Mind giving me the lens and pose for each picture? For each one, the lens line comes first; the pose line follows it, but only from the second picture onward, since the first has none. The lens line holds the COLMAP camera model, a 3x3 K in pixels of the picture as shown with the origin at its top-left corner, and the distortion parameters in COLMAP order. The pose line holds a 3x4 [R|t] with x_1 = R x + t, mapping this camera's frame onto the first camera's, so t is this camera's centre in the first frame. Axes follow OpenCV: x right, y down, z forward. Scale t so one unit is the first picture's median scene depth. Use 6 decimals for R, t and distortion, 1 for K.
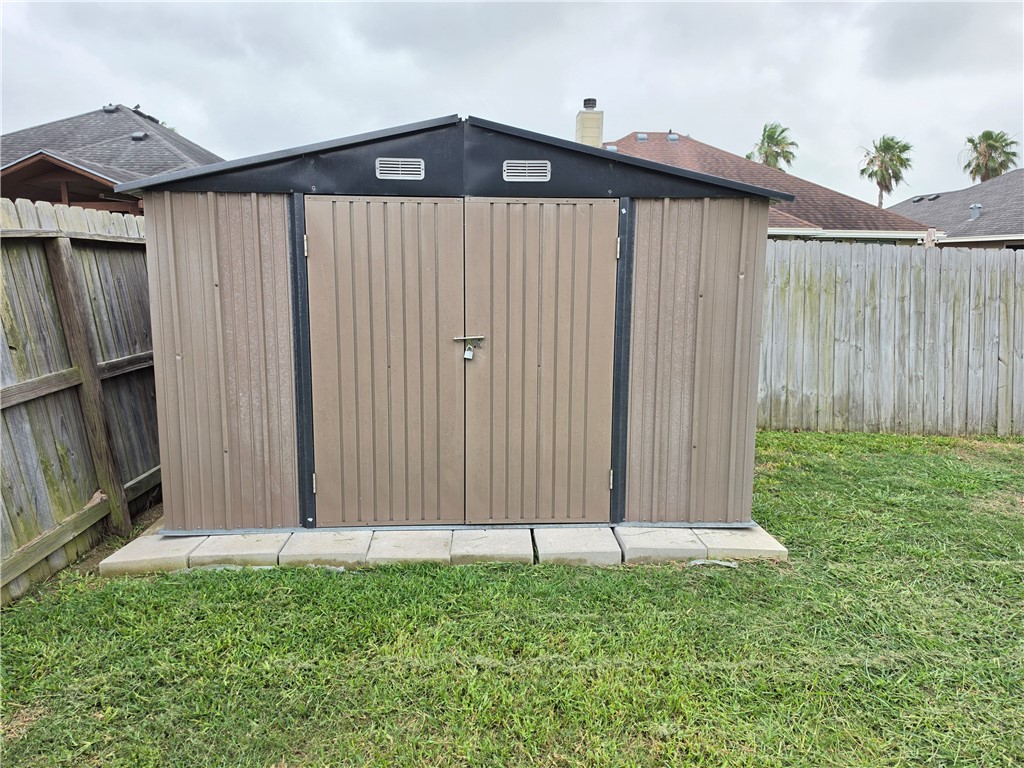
lens RADIAL K [[706.8, 0, 512.9], [0, 706.8, 383.5], [0, 0, 1]] dist [0.063946, -0.086332]
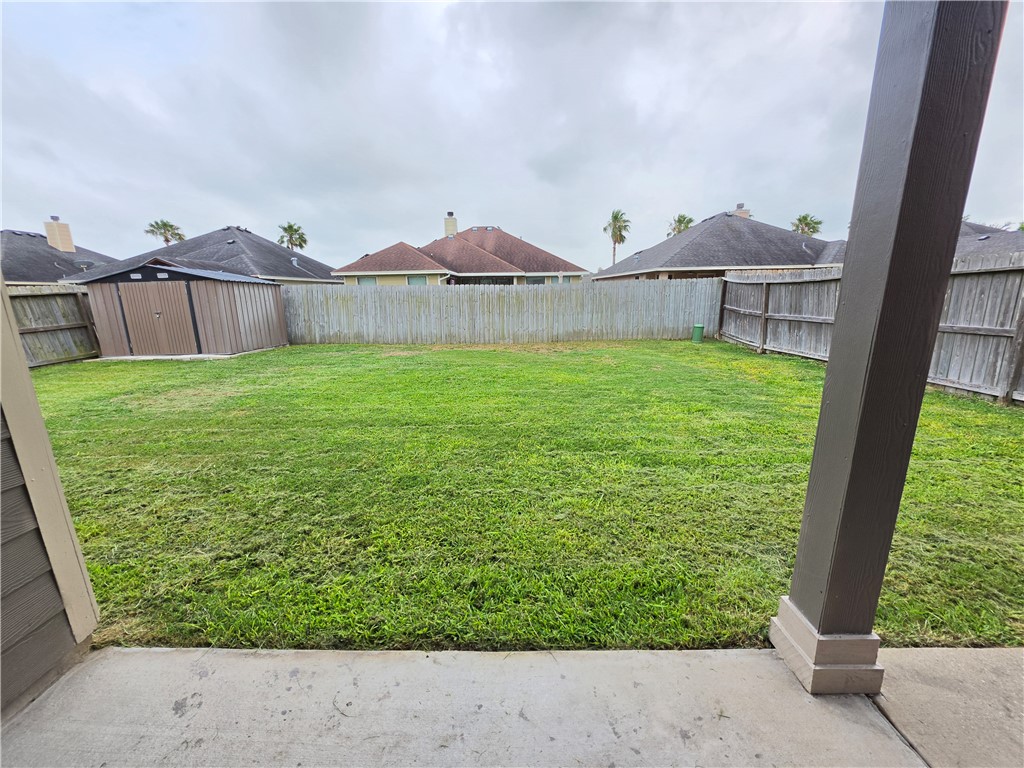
lens RADIAL K [[412.9, 0, 511.9], [0, 412.9, 383.8], [0, 0, 1]] dist [-0.004025, 0.001015]
pose [[0.998053, -0.018073, -0.059703, 2.304509], [0.021323, 0.998300, 0.054250, 0.293270], [0.058621, -0.055417, 0.996741, -1.501052]]
